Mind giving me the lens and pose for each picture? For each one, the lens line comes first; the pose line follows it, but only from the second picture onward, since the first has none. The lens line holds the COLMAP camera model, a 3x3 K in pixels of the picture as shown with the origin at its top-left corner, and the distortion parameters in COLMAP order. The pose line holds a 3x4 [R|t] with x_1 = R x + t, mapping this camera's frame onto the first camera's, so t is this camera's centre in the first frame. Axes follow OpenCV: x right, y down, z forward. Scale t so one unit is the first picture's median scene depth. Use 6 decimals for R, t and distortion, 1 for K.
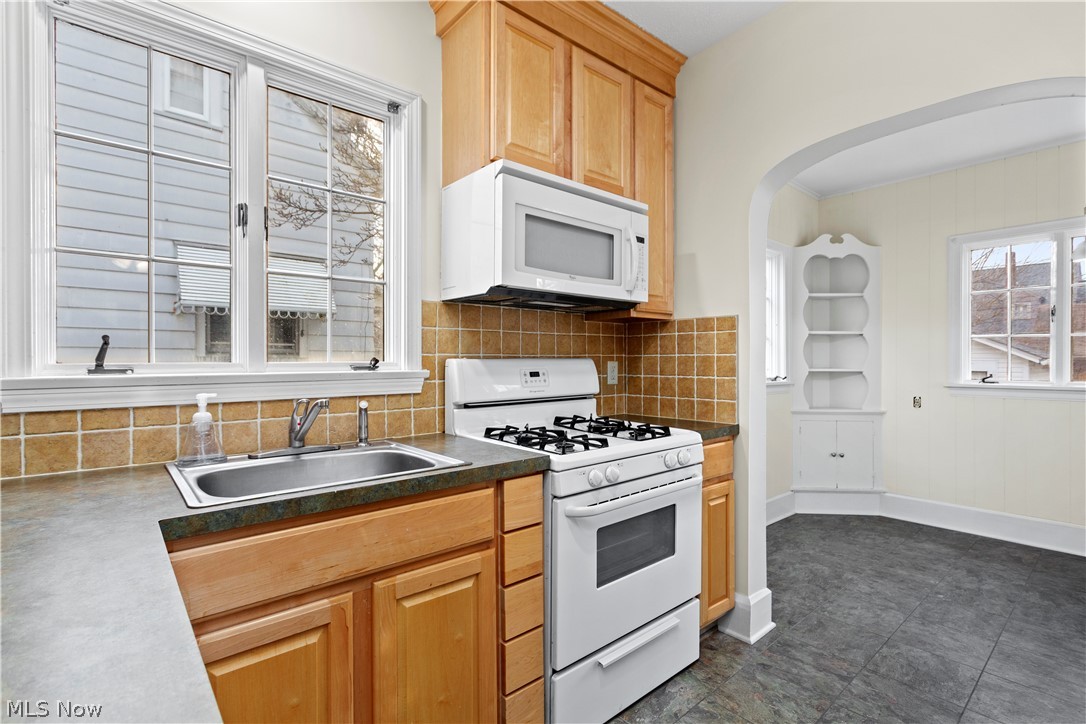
lens RADIAL K [[512.4, 0, 546.3], [0, 512.4, 361.7], [0, 0, 1]] dist [-0.000707, 0.000522]
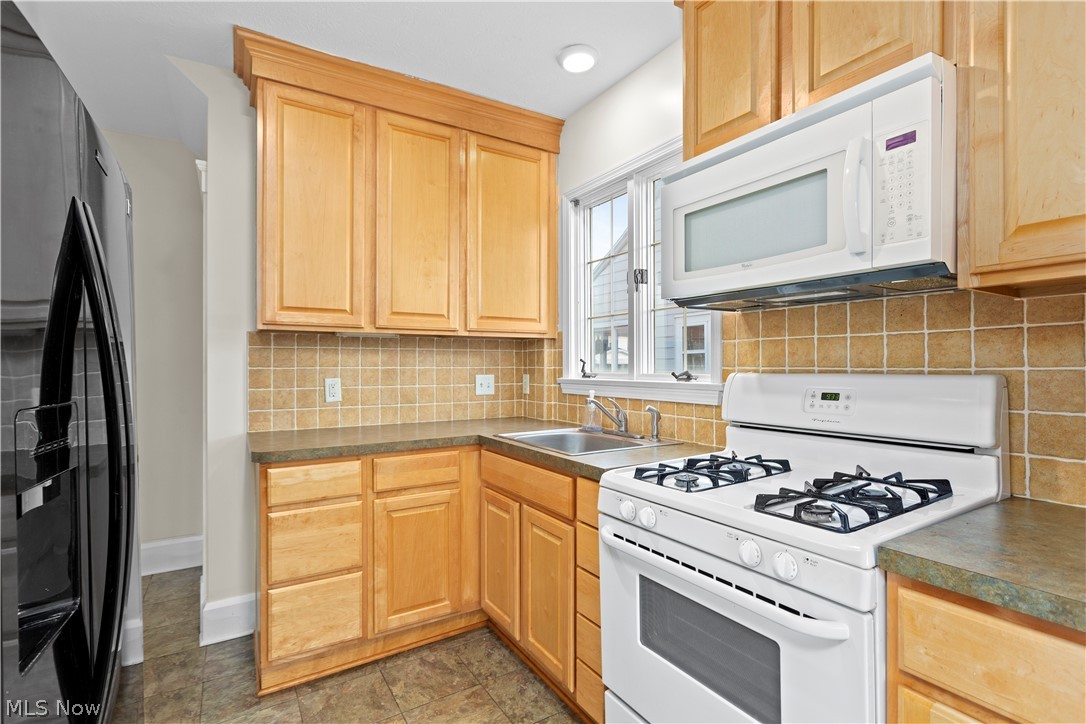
lens RADIAL K [[512.4, 0, 546.3], [0, 512.4, 361.7], [0, 0, 1]] dist [-0.000707, 0.000522]
pose [[-0.158925, -0.005409, -0.987276, 0.768019], [-0.002209, 0.999984, -0.005123, -0.019320], [0.987288, 0.001366, -0.158934, 0.772824]]
